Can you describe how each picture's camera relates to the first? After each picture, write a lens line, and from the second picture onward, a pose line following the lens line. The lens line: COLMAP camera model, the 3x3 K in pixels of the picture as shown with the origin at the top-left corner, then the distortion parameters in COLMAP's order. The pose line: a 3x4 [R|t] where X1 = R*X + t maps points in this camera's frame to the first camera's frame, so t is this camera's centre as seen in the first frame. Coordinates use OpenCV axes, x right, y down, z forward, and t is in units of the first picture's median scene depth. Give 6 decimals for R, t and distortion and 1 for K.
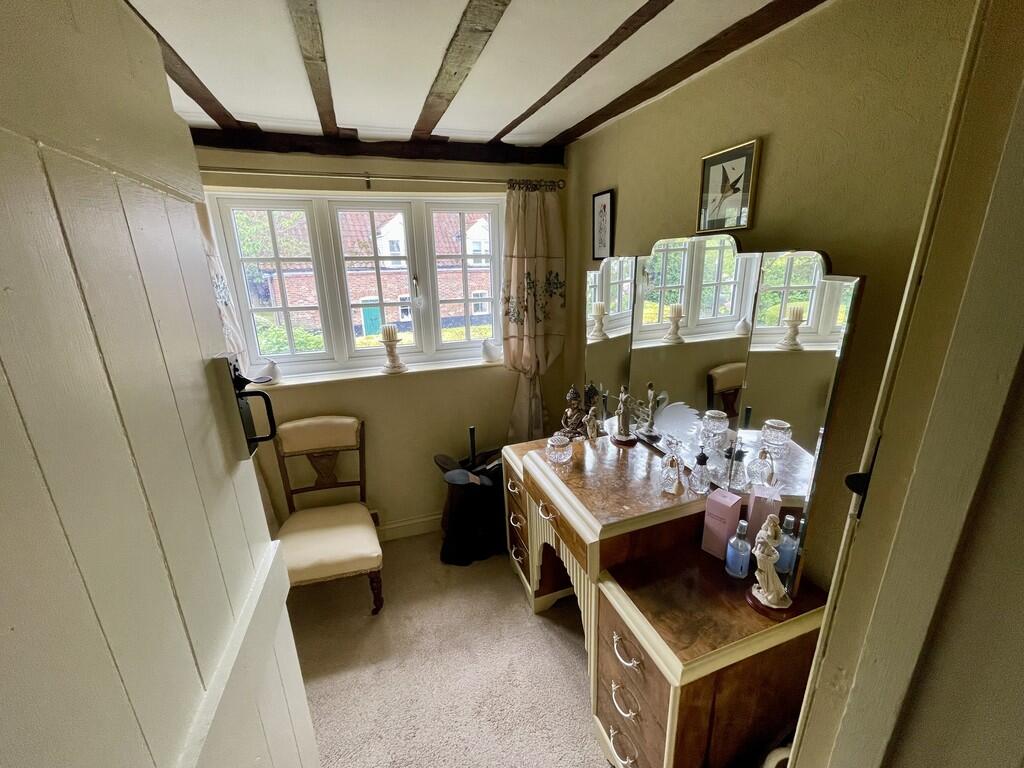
lens RADIAL K [[415.8, 0, 512.3], [0, 415.8, 388.8], [0, 0, 1]] dist [0.000487, -0.000075]
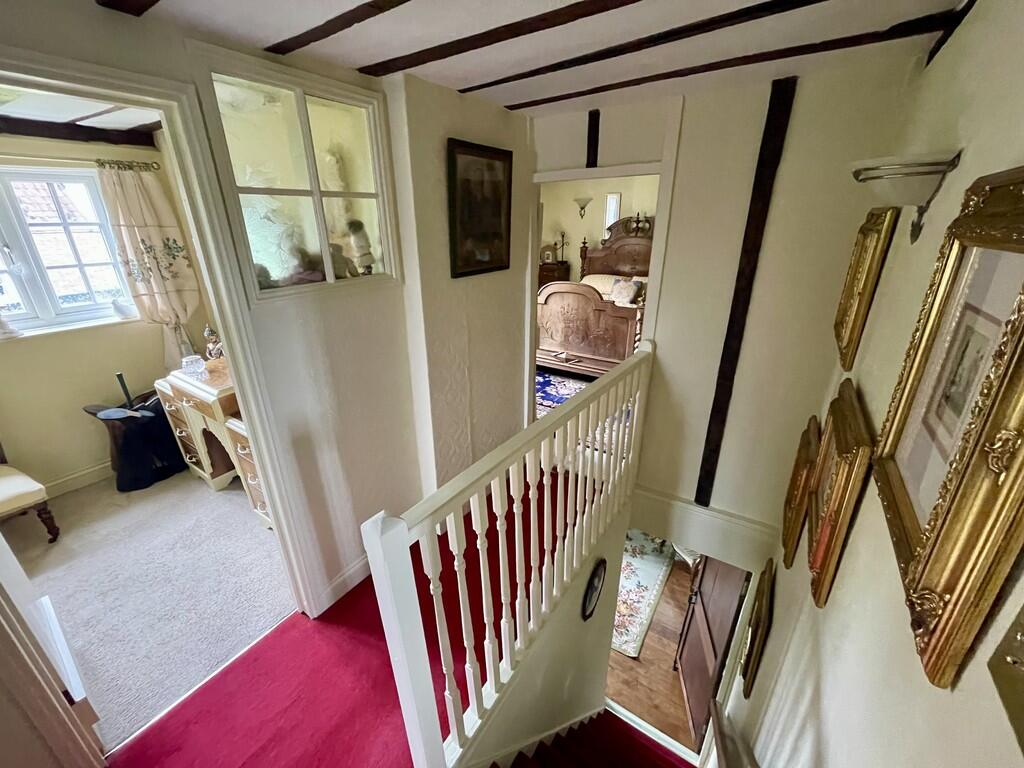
lens RADIAL K [[415.8, 0, 512.3], [0, 415.8, 388.8], [0, 0, 1]] dist [0.000487, -0.000075]
pose [[0.799183, -0.217424, 0.560386, 0.125811], [0.168719, 0.975950, 0.138043, 0.161214], [-0.576923, -0.015773, 0.816646, -0.622714]]
